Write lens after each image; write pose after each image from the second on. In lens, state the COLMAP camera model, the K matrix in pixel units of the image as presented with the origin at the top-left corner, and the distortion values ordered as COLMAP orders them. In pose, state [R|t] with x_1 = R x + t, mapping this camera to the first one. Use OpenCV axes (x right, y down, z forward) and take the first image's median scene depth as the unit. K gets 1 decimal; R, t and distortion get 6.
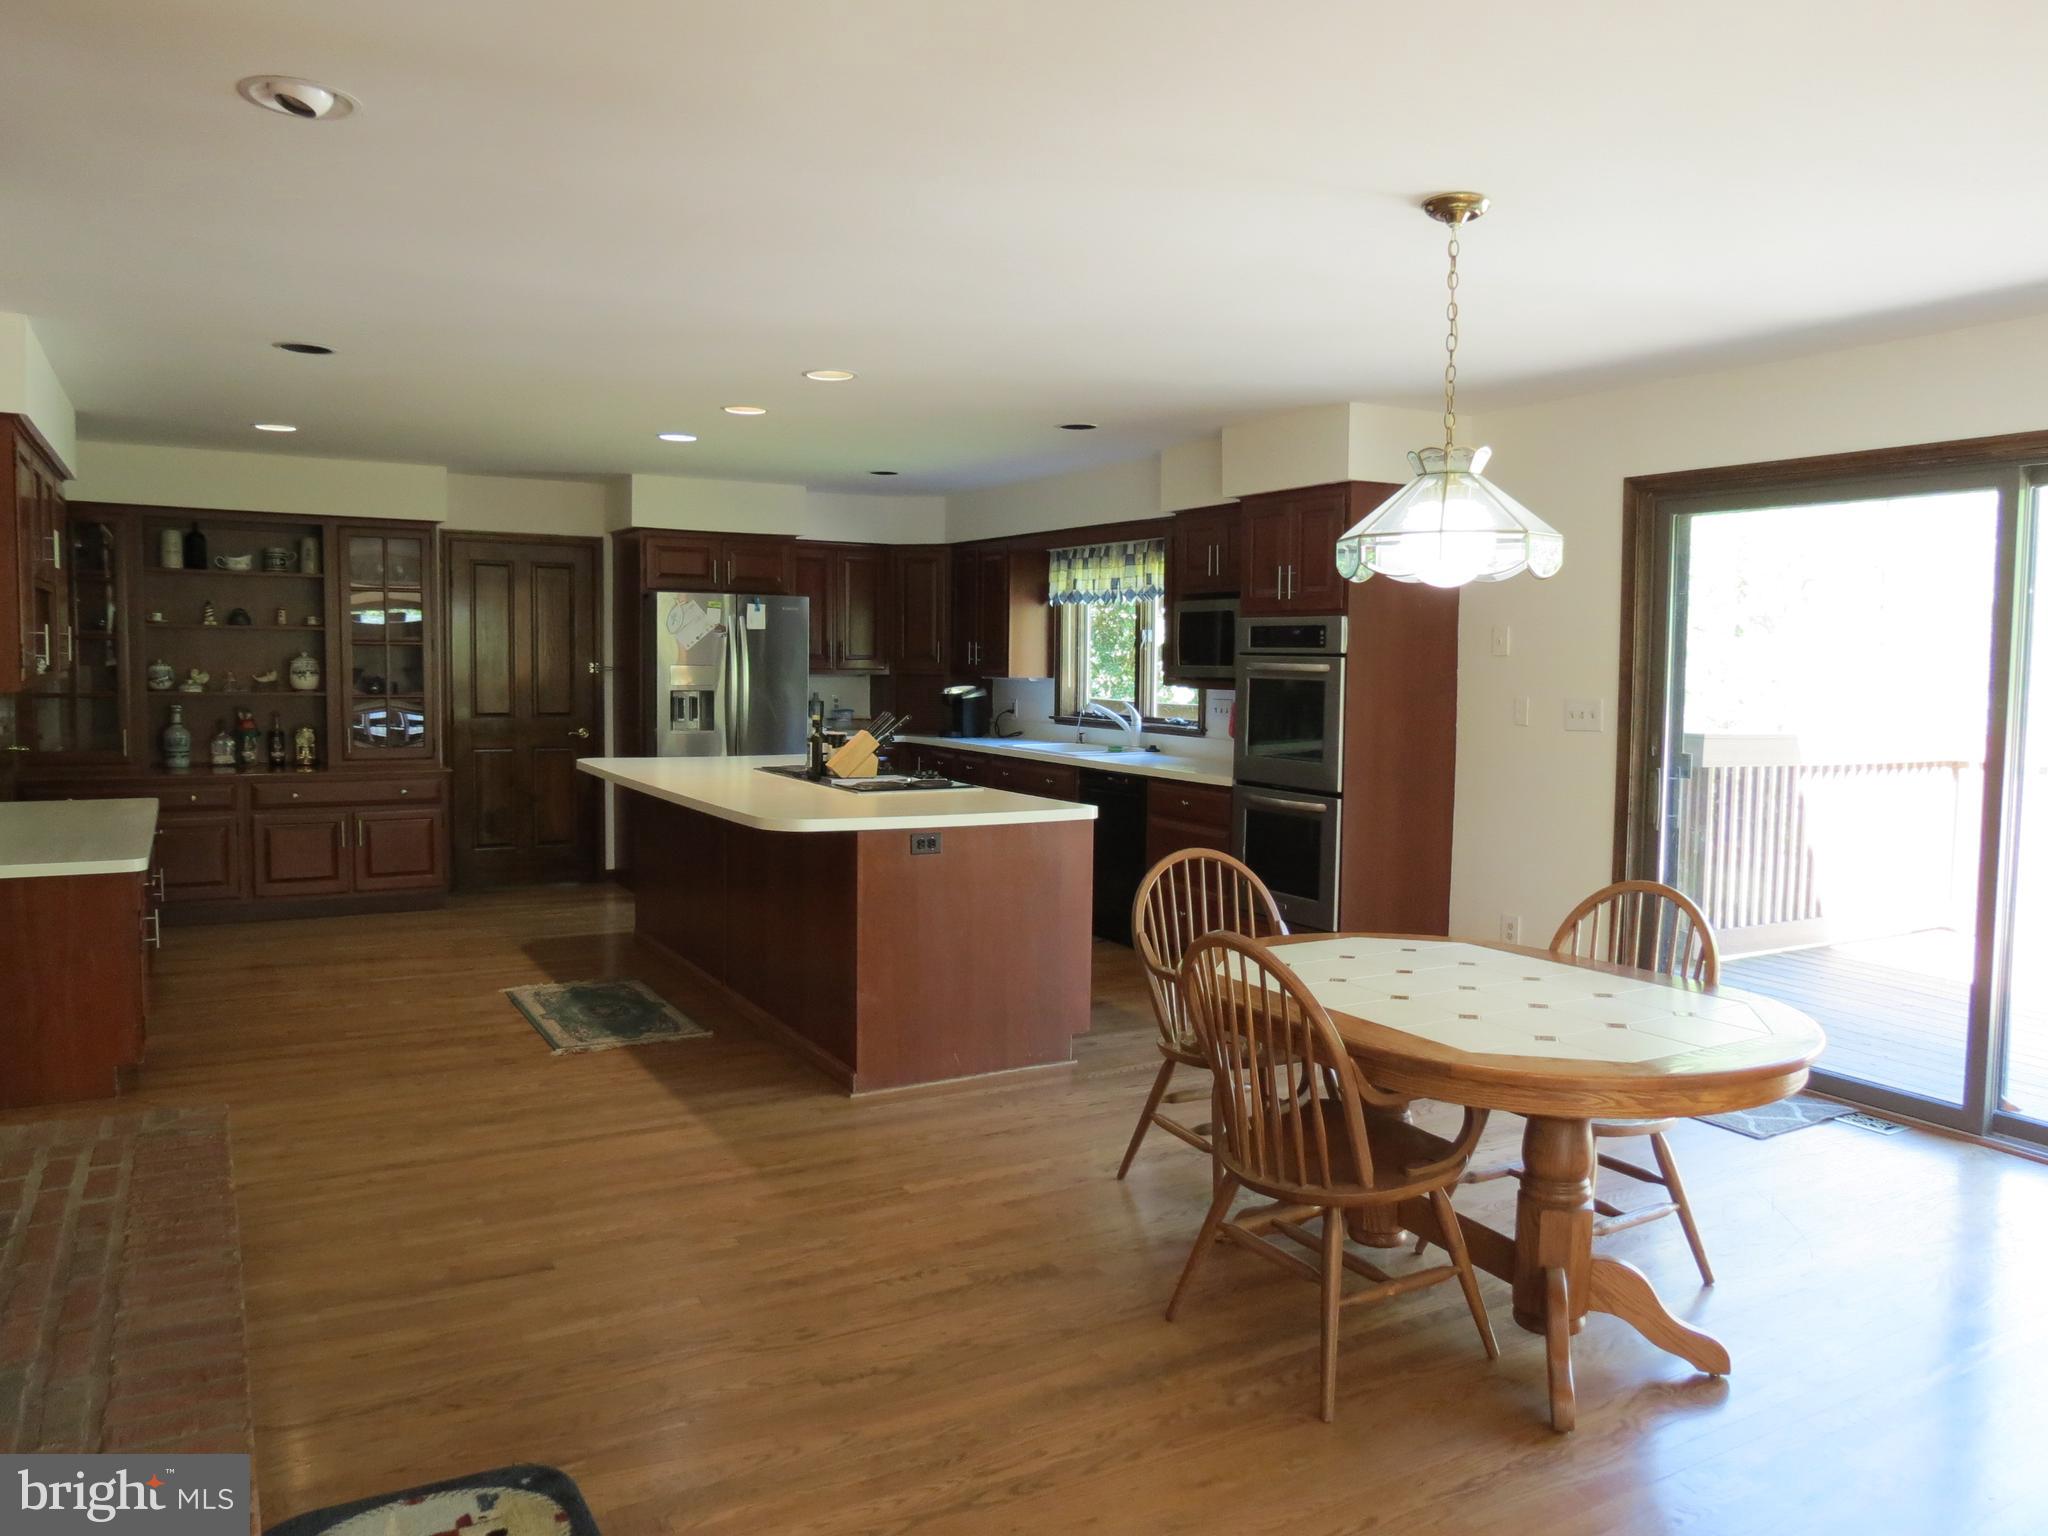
lens RADIAL K [[1442.1, 0, 1024.0], [0, 1442.1, 768.0], [0, 0, 1]] dist [-0.048555, 0.028567]
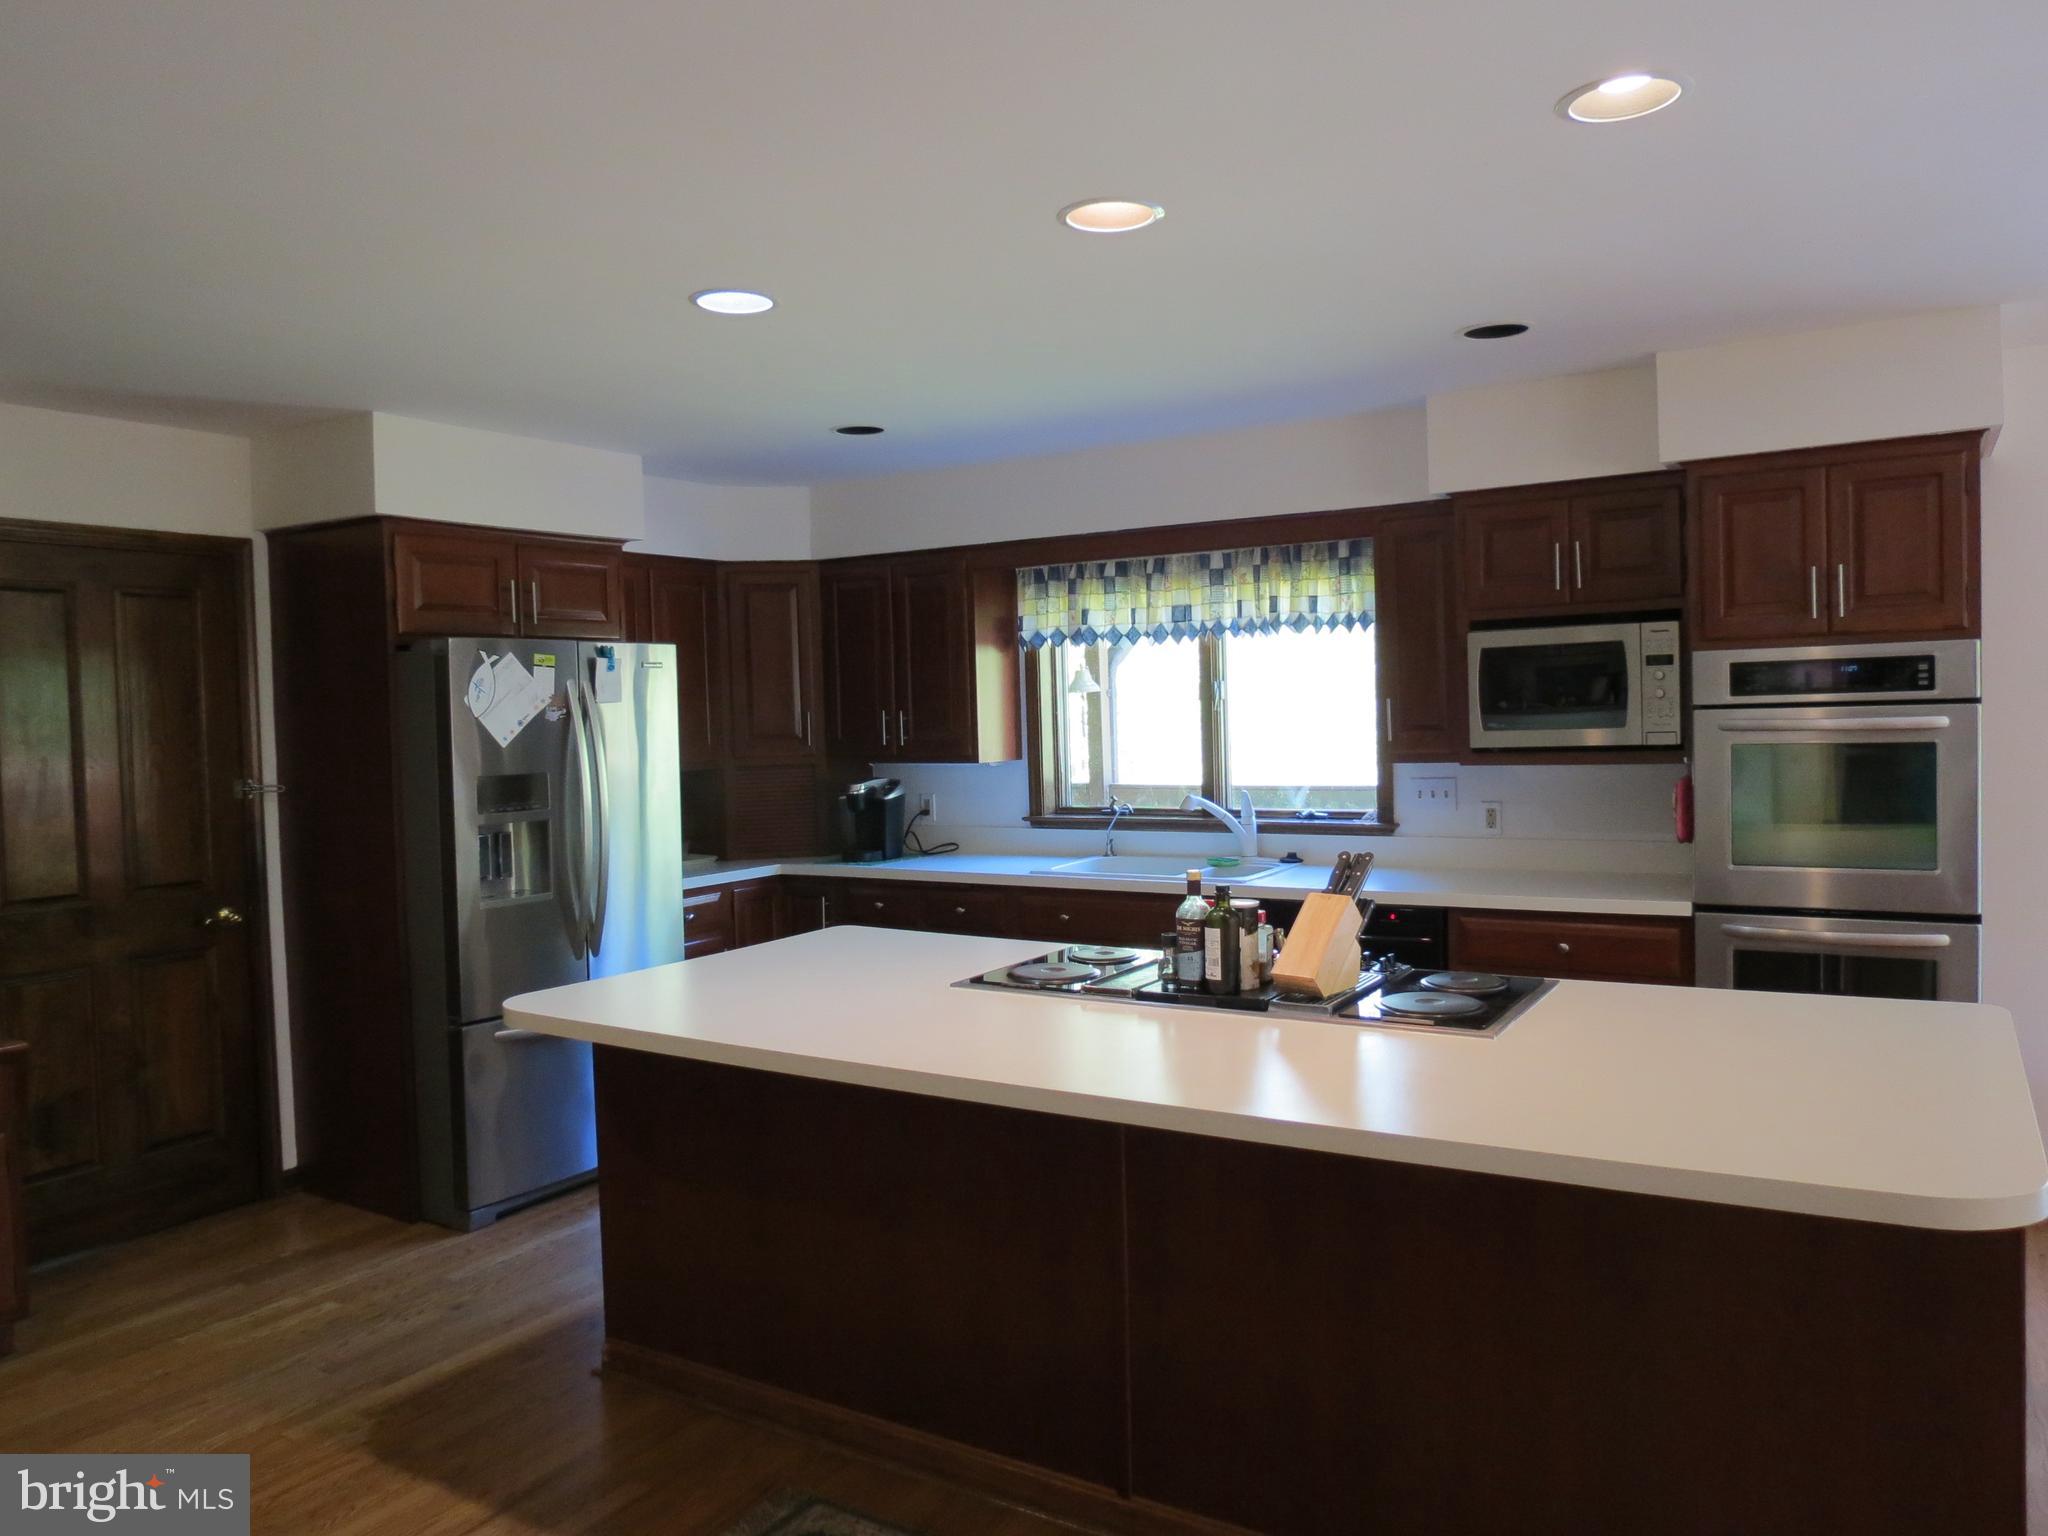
lens RADIAL K [[1467.1, 0, 1019.6], [0, 1467.1, 758.0], [0, 0, 1]] dist [-0.041810, 0.034549]
pose [[0.884448, -0.055773, 0.463295, -0.310814], [0.077817, 0.996558, -0.028585, -0.046383], [-0.460106, 0.061334, 0.885743, 0.424308]]
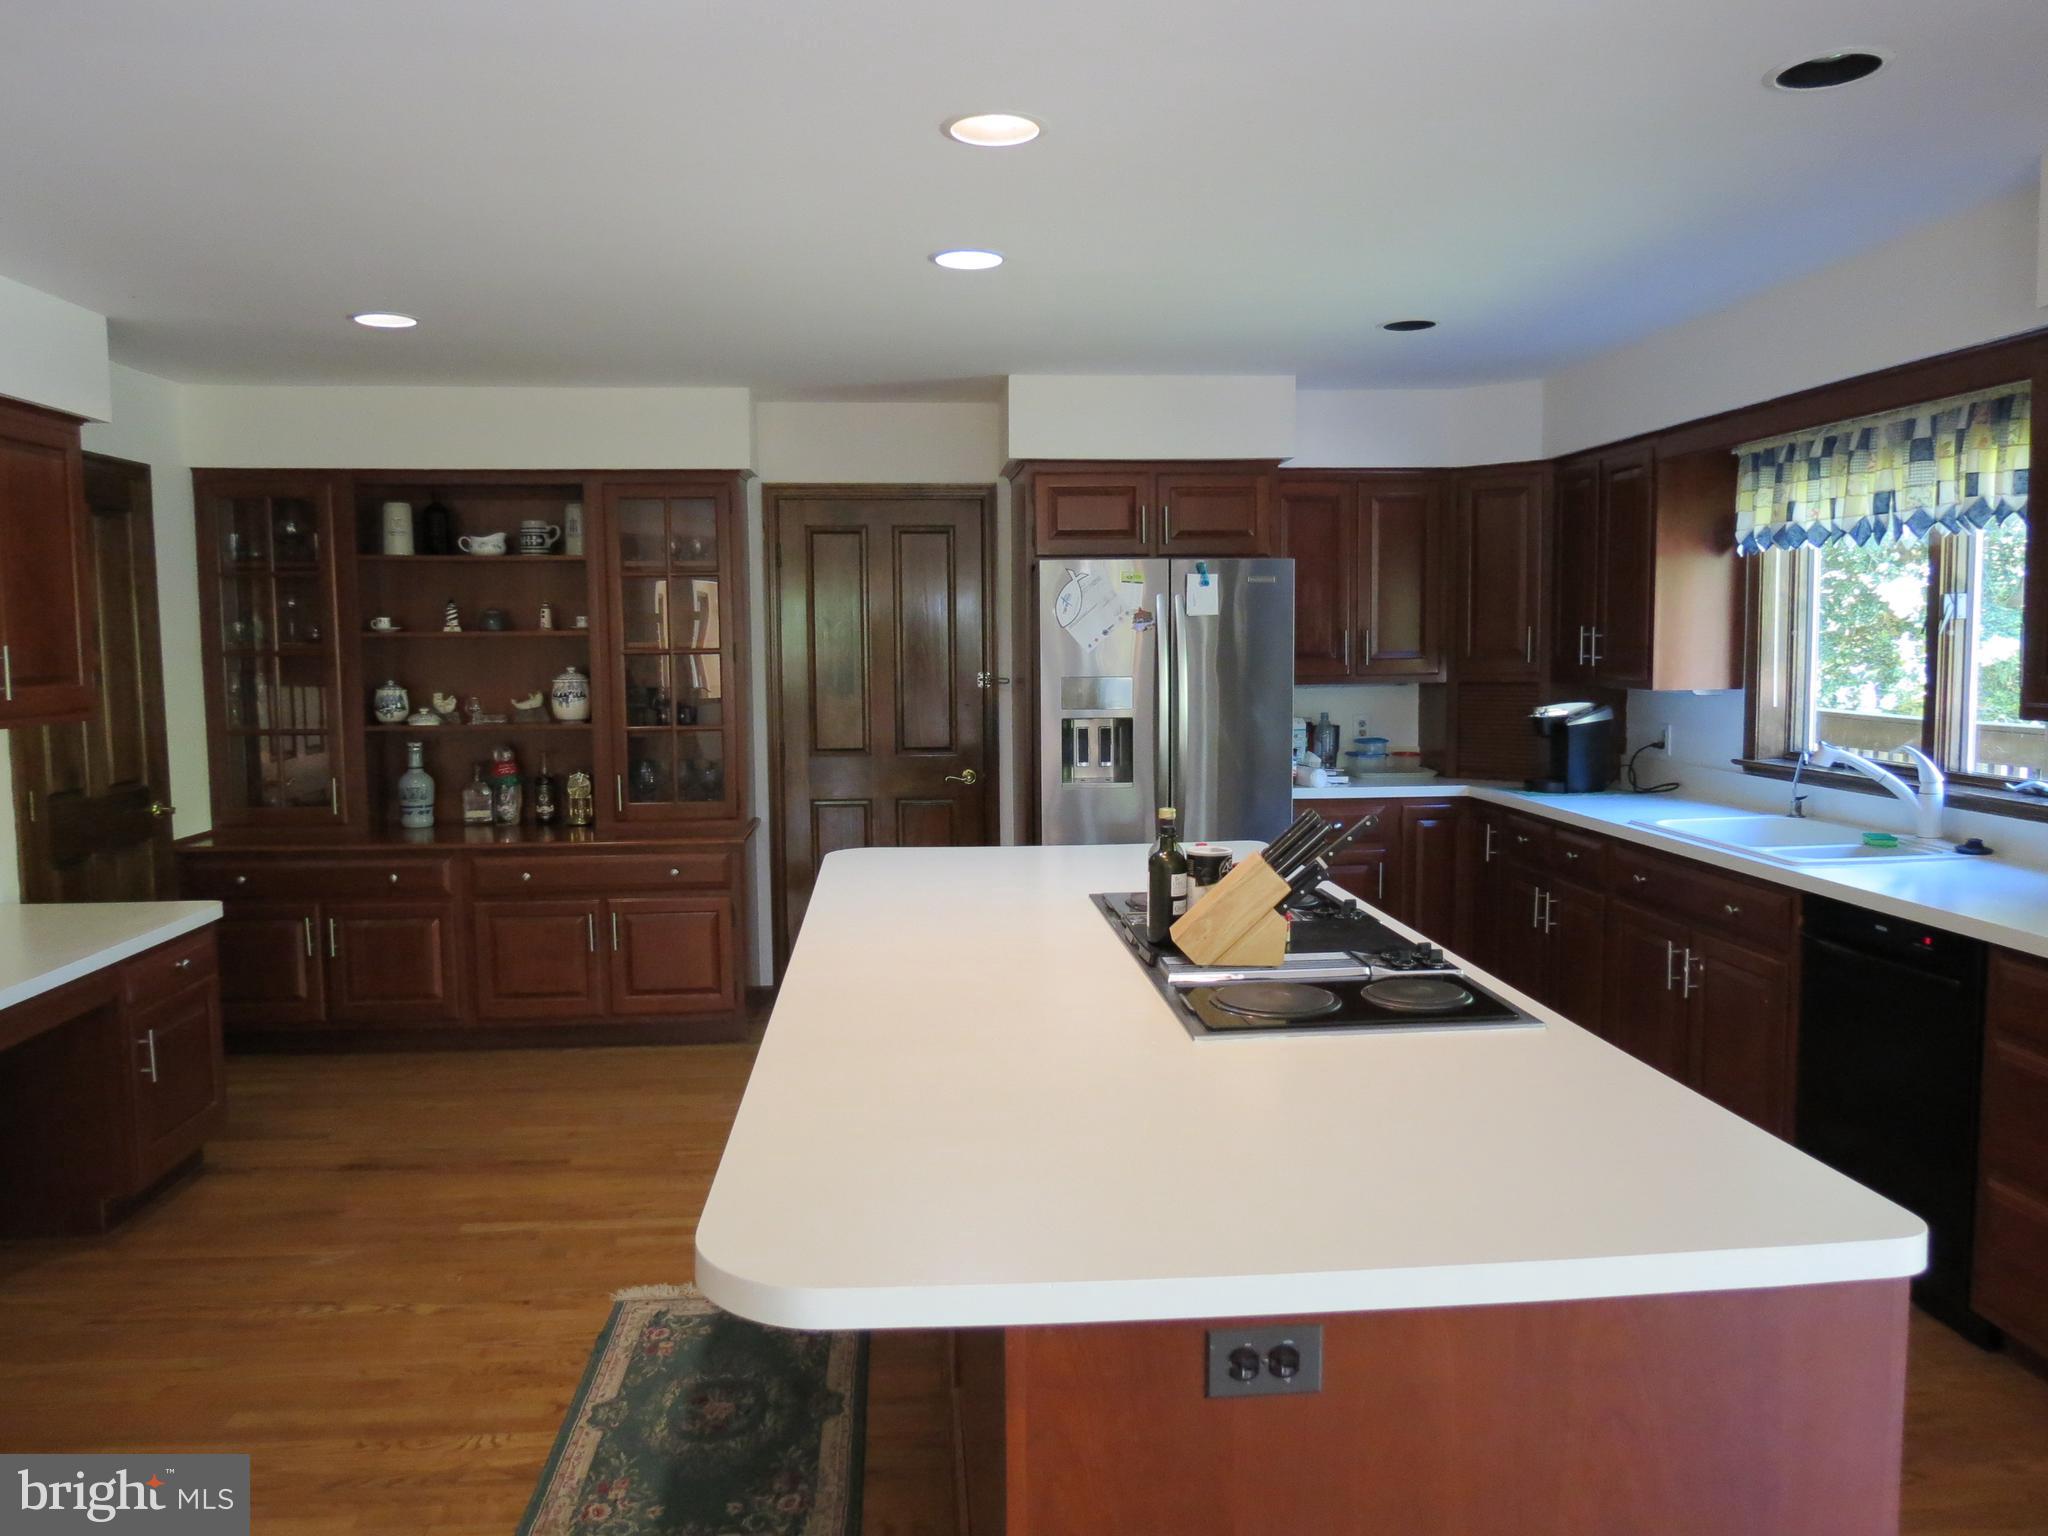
lens RADIAL K [[1440.6, 0, 1046.6], [0, 1440.6, 766.3], [0, 0, 1]] dist [-0.024714, 0.000576]
pose [[0.910394, 0.012806, -0.413544, 0.005512], [-0.008065, 0.999880, 0.013208, -0.040638], [0.413664, -0.008689, 0.910388, 0.422714]]
